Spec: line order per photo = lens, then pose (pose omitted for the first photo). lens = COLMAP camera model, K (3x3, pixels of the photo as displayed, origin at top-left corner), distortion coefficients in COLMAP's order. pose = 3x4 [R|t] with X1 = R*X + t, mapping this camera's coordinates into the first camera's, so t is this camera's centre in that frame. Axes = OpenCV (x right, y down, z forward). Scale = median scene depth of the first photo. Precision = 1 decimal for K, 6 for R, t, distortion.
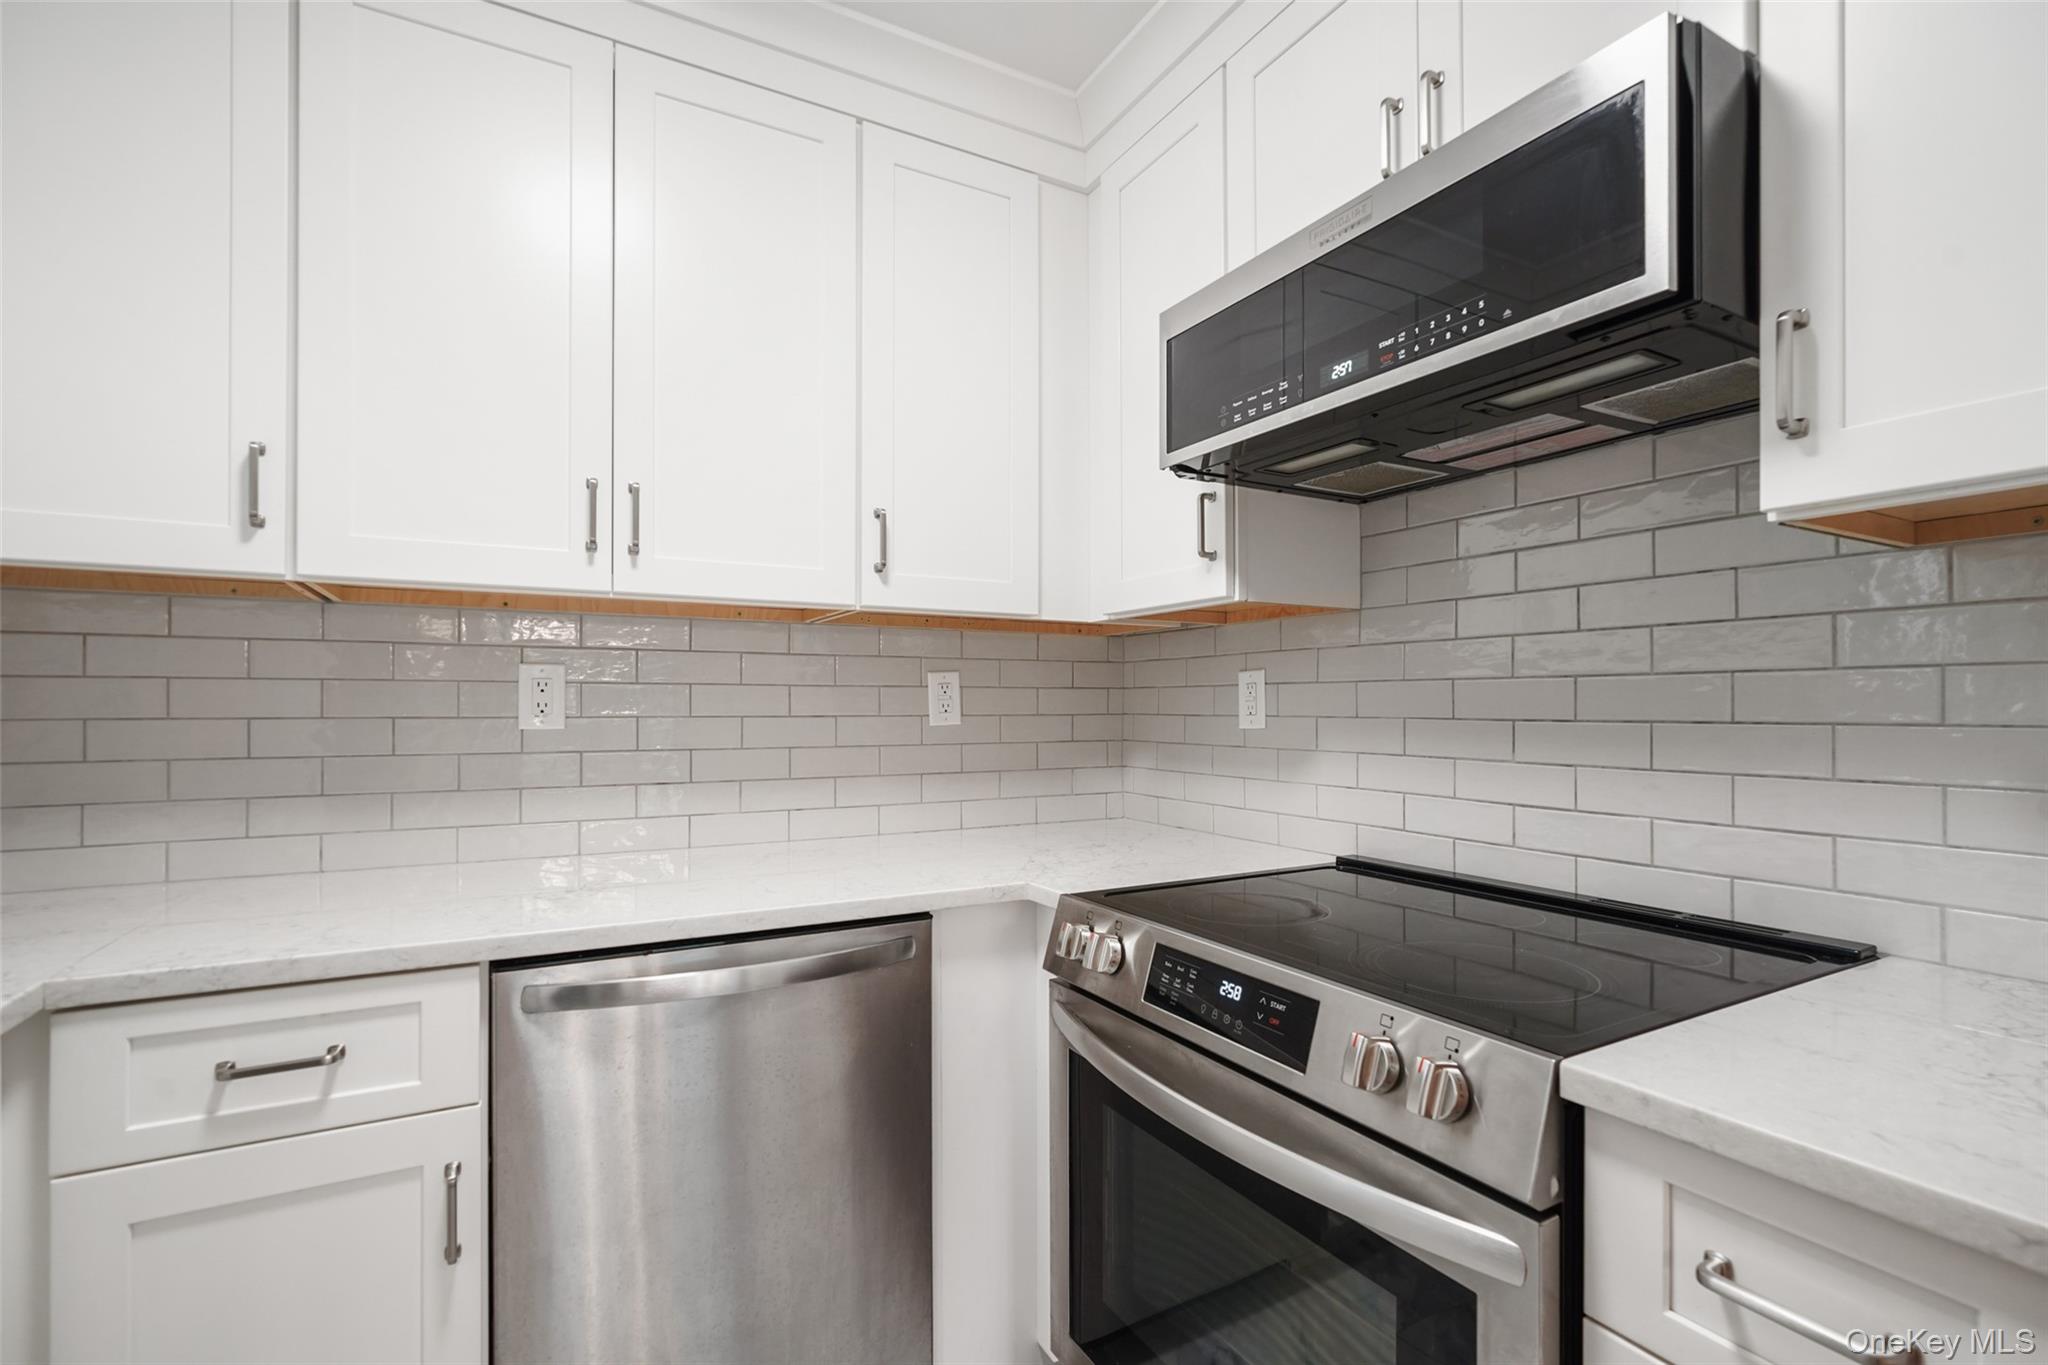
lens RADIAL K [[931.7, 0, 1015.6], [0, 931.7, 695.2], [0, 0, 1]] dist [-0.012906, 0.006496]
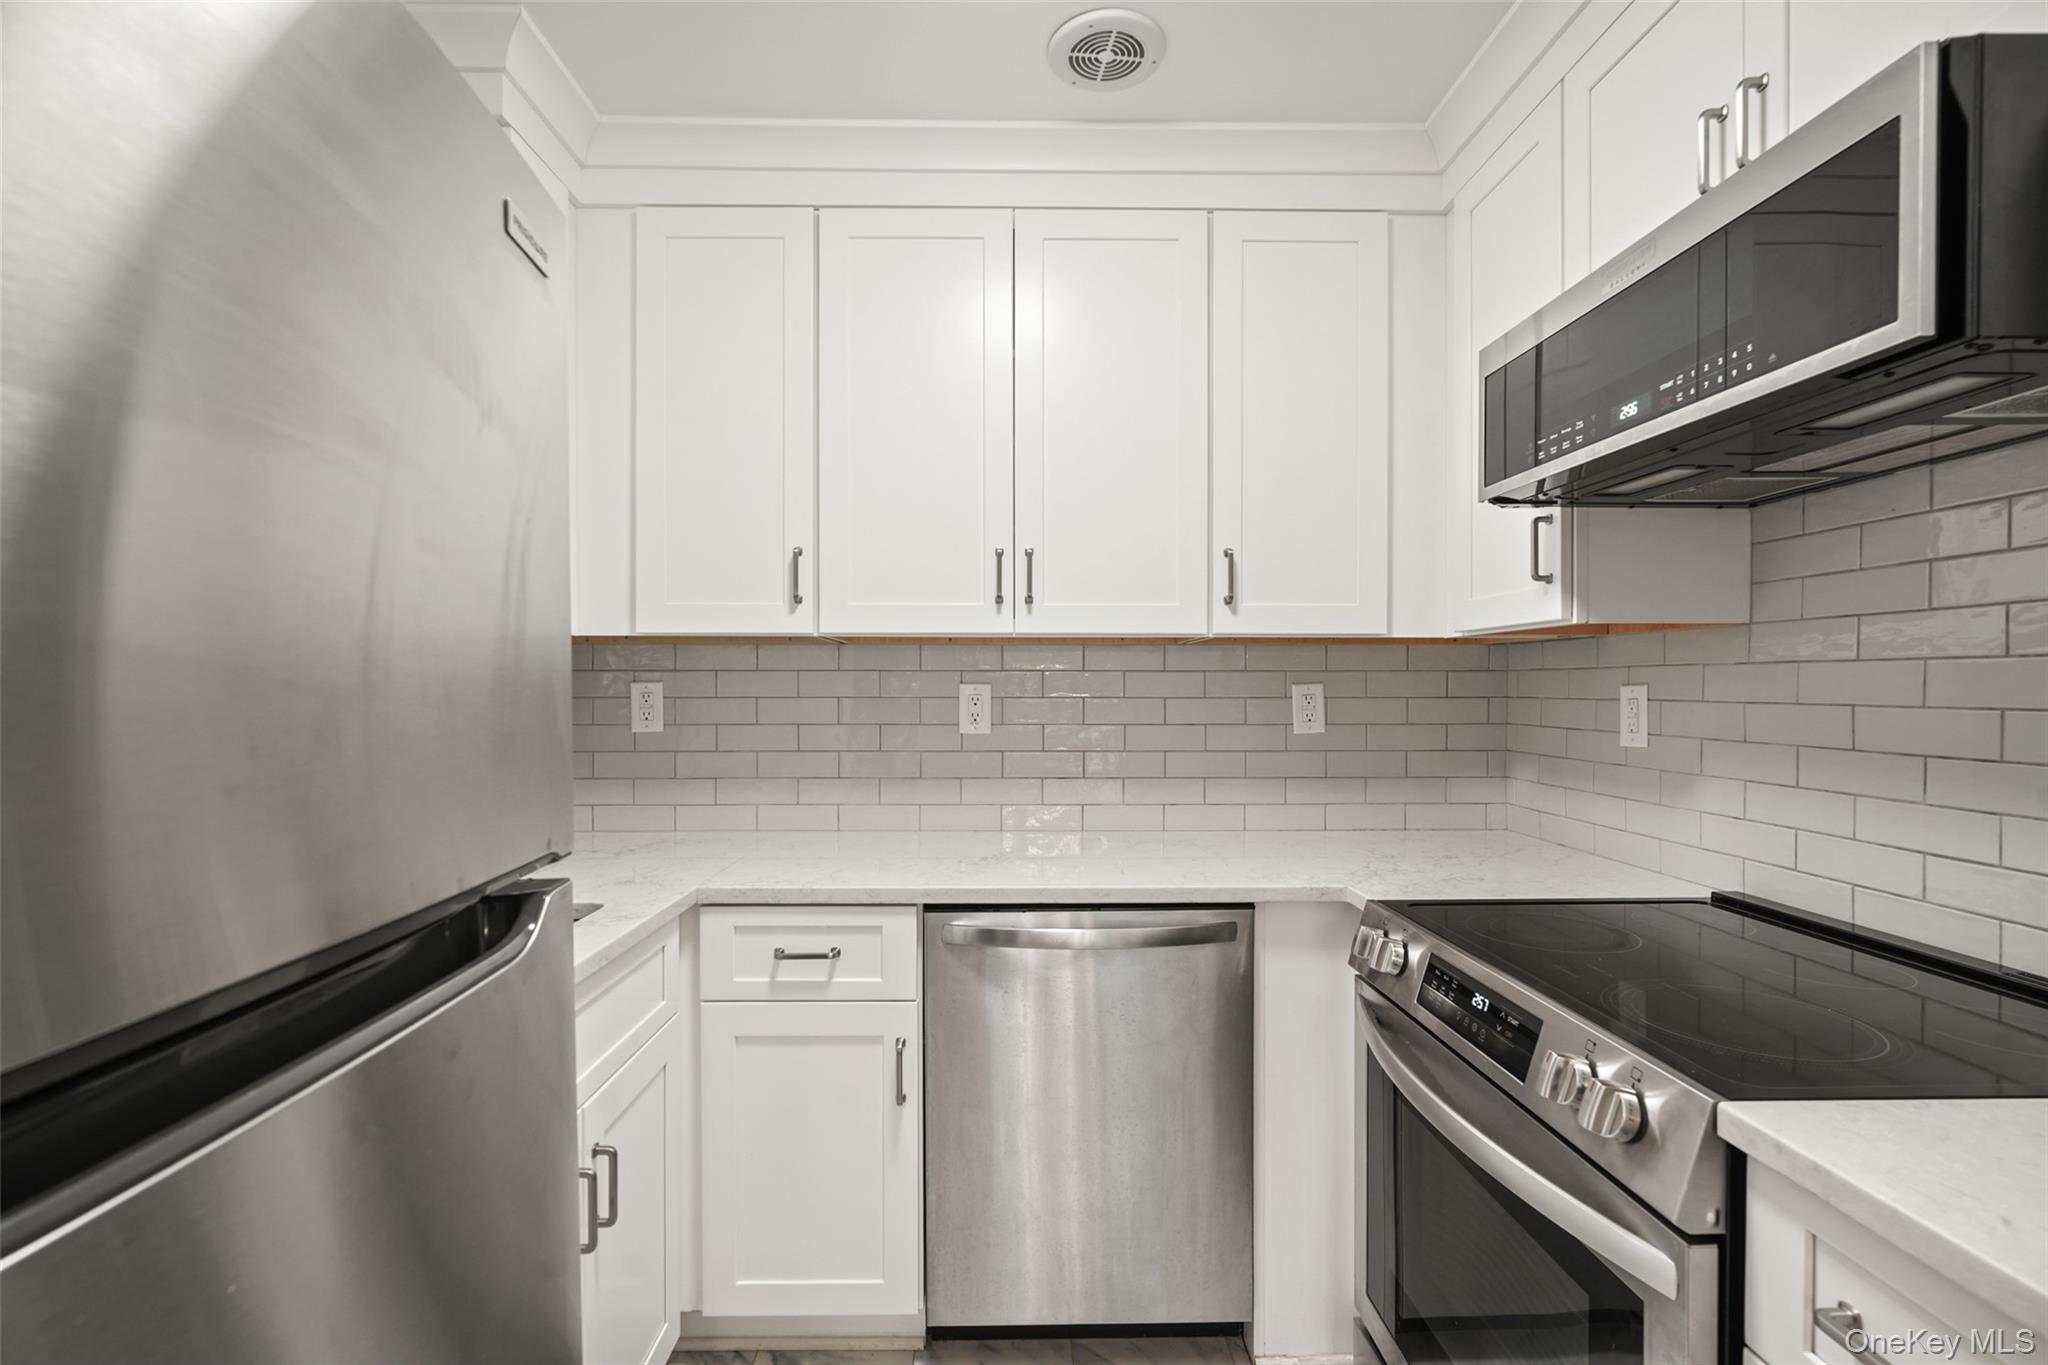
lens RADIAL K [[934.9, 0, 1019.0], [0, 934.9, 683.0], [0, 0, 1]] dist [-0.013653, 0.006252]
pose [[0.884865, -0.000734, -0.465848, 0.193395], [0.005302, 0.999950, 0.008495, -0.054617], [0.465818, -0.009987, 0.884824, -0.169262]]
